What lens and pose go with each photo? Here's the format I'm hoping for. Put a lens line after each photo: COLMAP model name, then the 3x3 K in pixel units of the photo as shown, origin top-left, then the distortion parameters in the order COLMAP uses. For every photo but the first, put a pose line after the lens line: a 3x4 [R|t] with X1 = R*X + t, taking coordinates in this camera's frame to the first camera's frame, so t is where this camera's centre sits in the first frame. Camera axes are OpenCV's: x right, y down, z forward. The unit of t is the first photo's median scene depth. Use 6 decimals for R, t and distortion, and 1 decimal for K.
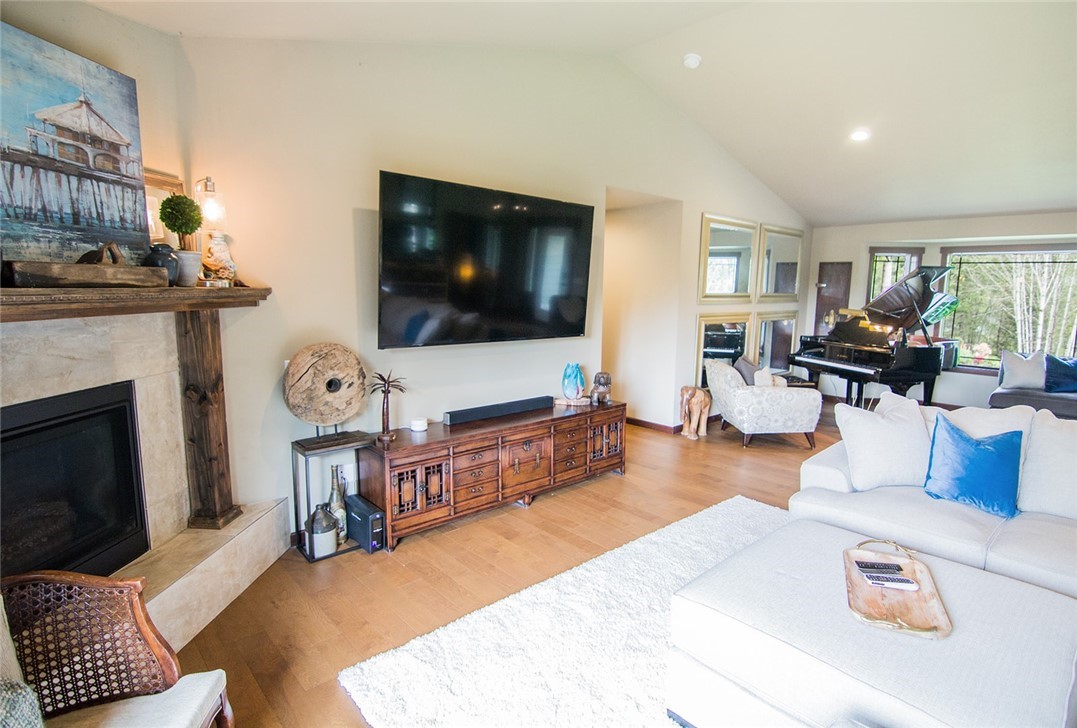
lens RADIAL K [[558.7, 0, 540.8], [0, 558.7, 360.1], [0, 0, 1]] dist [-0.007380, -0.001867]
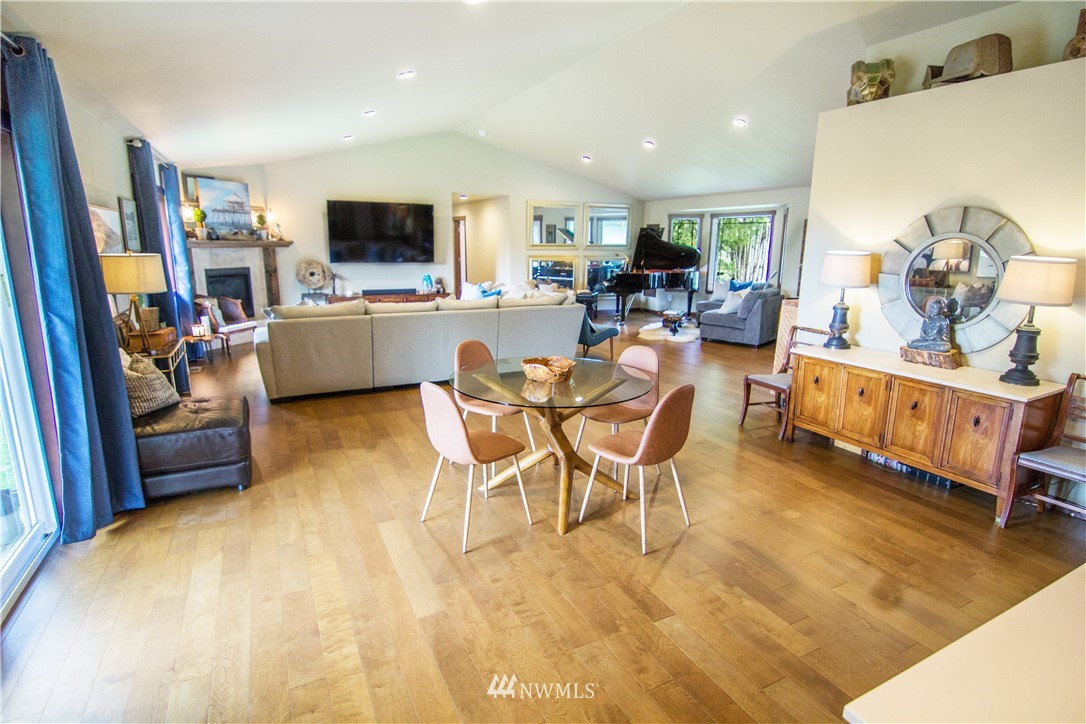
lens RADIAL K [[565.7, 0, 543.0], [0, 565.7, 364.1], [0, 0, 1]] dist [-0.014312, -0.006848]
pose [[0.955842, 0.060862, -0.287510, 1.936800], [-0.037059, 0.995473, 0.087522, 0.243618], [0.291535, -0.073002, 0.953770, -1.757016]]
